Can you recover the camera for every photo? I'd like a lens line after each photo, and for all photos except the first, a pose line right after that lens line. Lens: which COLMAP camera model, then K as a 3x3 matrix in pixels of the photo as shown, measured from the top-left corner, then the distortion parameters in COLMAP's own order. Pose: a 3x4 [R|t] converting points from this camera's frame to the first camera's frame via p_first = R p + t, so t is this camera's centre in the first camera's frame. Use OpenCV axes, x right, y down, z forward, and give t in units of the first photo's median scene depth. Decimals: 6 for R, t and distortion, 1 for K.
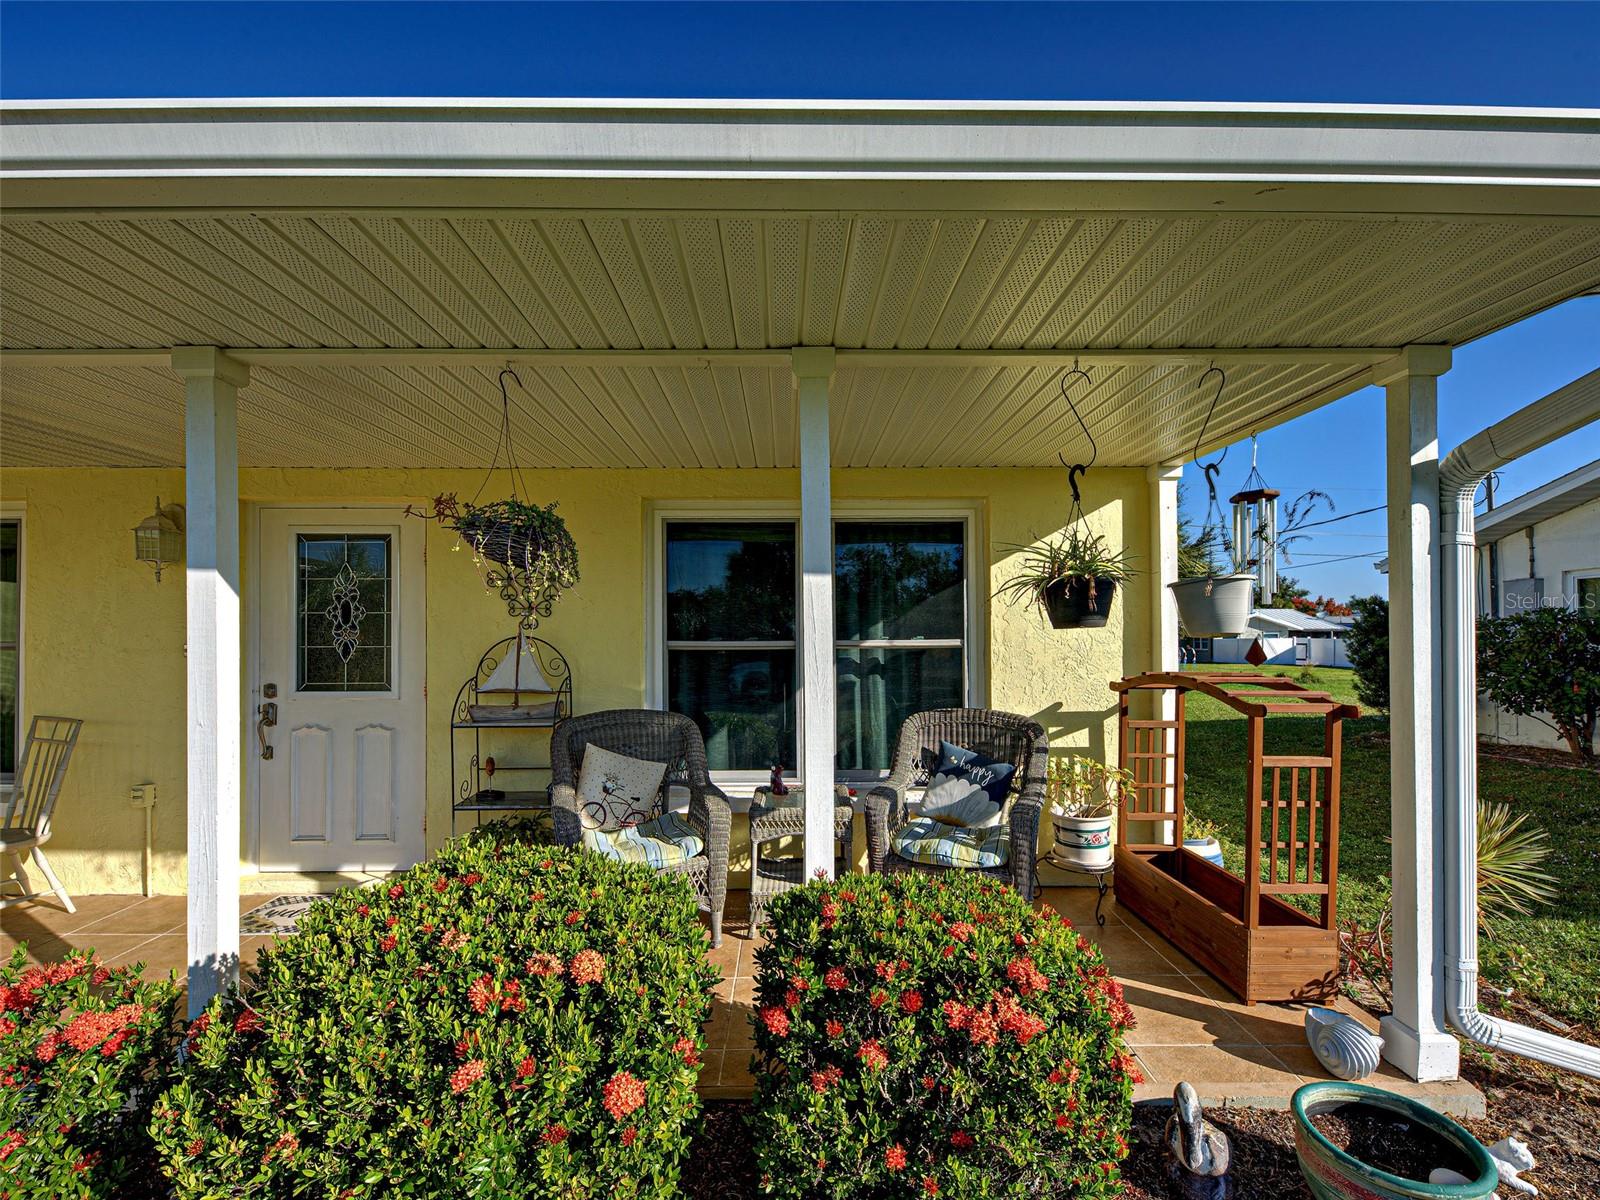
lens RADIAL K [[676.5, 0, 794.3], [0, 676.5, 636.2], [0, 0, 1]] dist [0.002938, -0.008432]
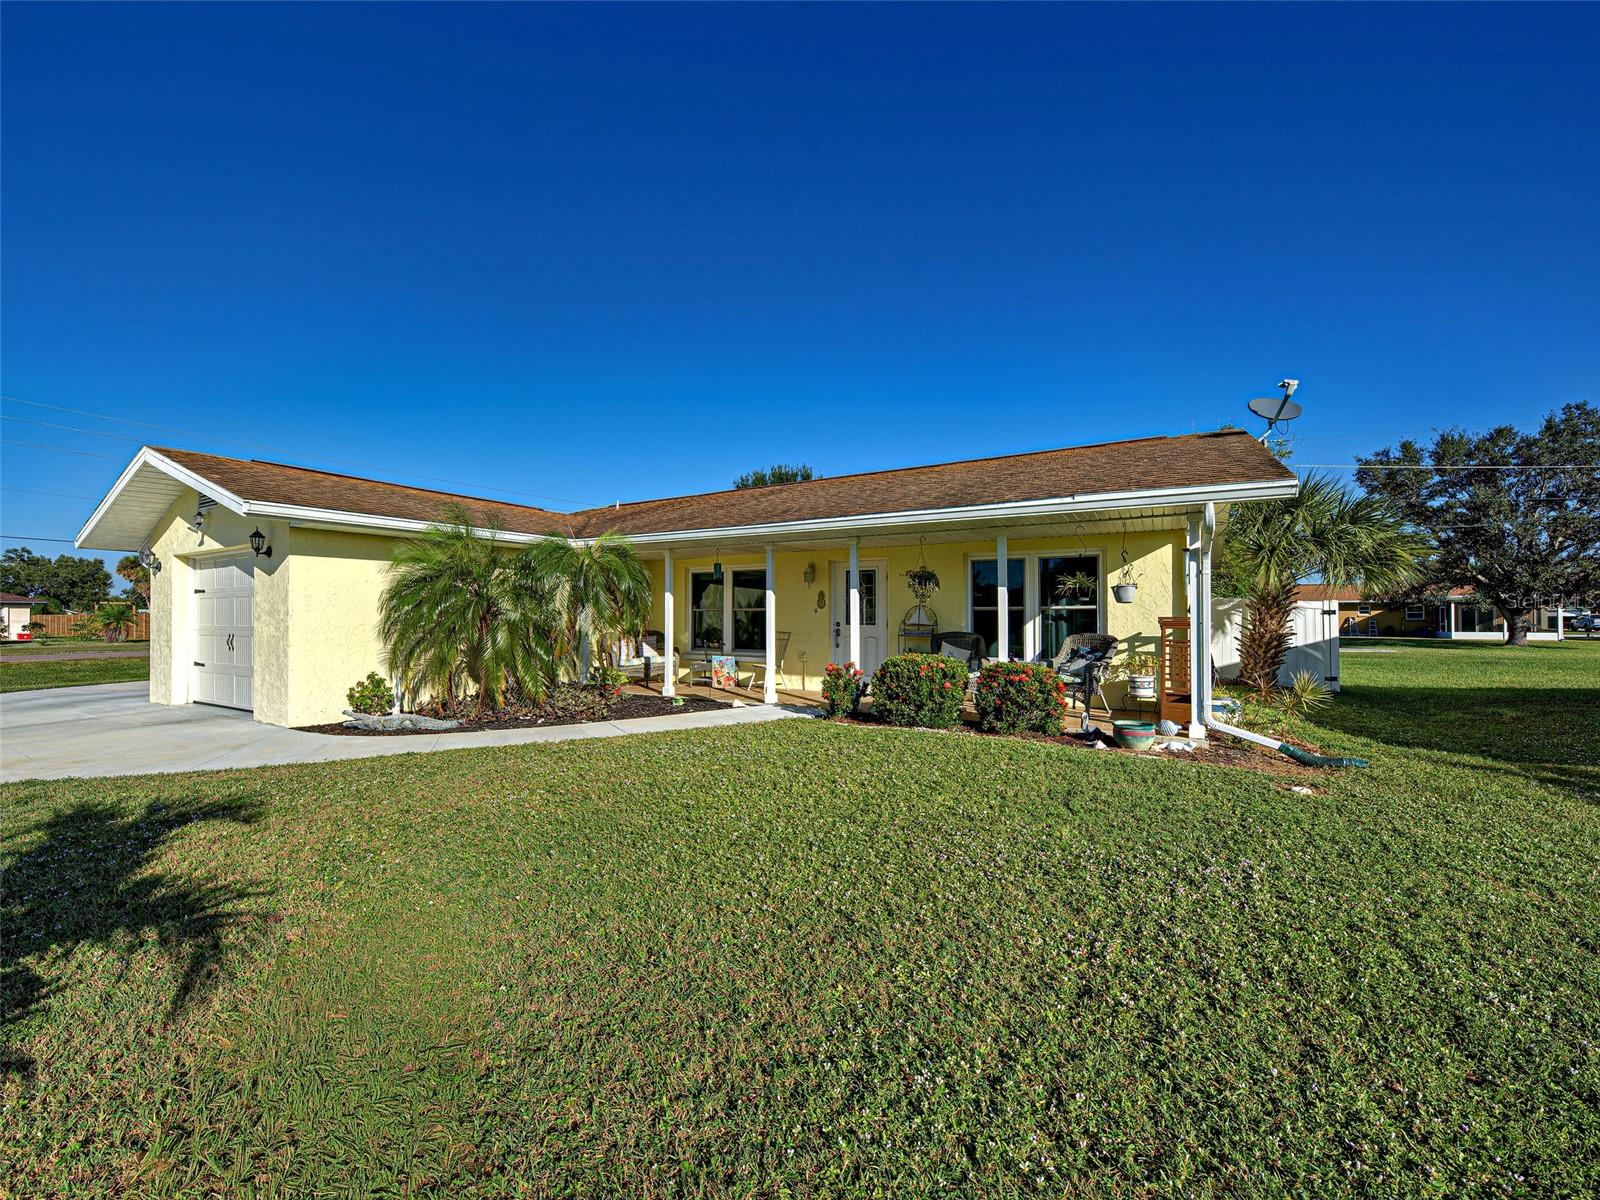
lens RADIAL K [[643.1, 0, 800.0], [0, 643.1, 600.0], [0, 0, 1]] dist [0.000885, -0.000014]
pose [[0.865033, -0.011037, -0.501594, 0.888109], [0.003270, 0.999861, -0.016362, 0.034822], [0.501705, 0.012514, 0.864948, -2.741122]]
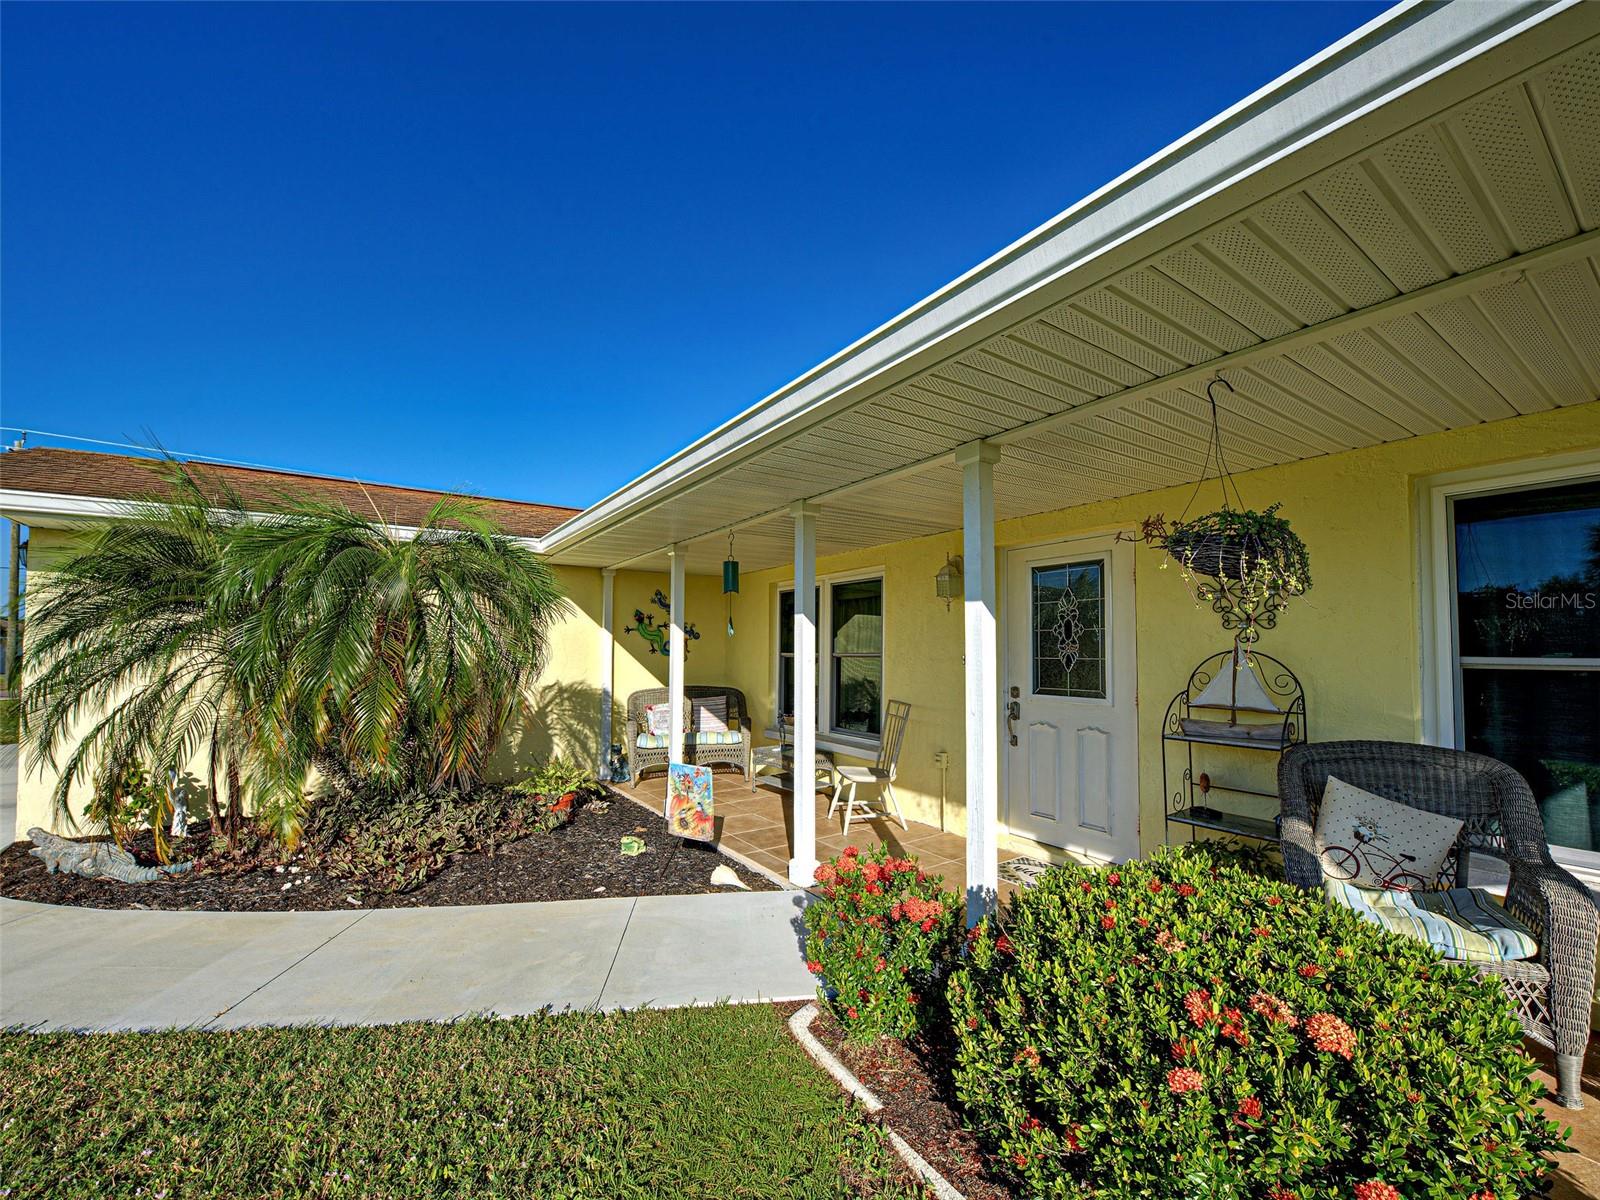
lens RADIAL K [[638.6, 0, 797.8], [0, 638.6, 630.4], [0, 0, 1]] dist [0.027885, -0.010742]
pose [[0.553747, -0.023699, -0.832347, 0.016213], [-0.001007, 0.999575, -0.029131, -0.001165], [0.832684, 0.016970, 0.553488, -0.027298]]
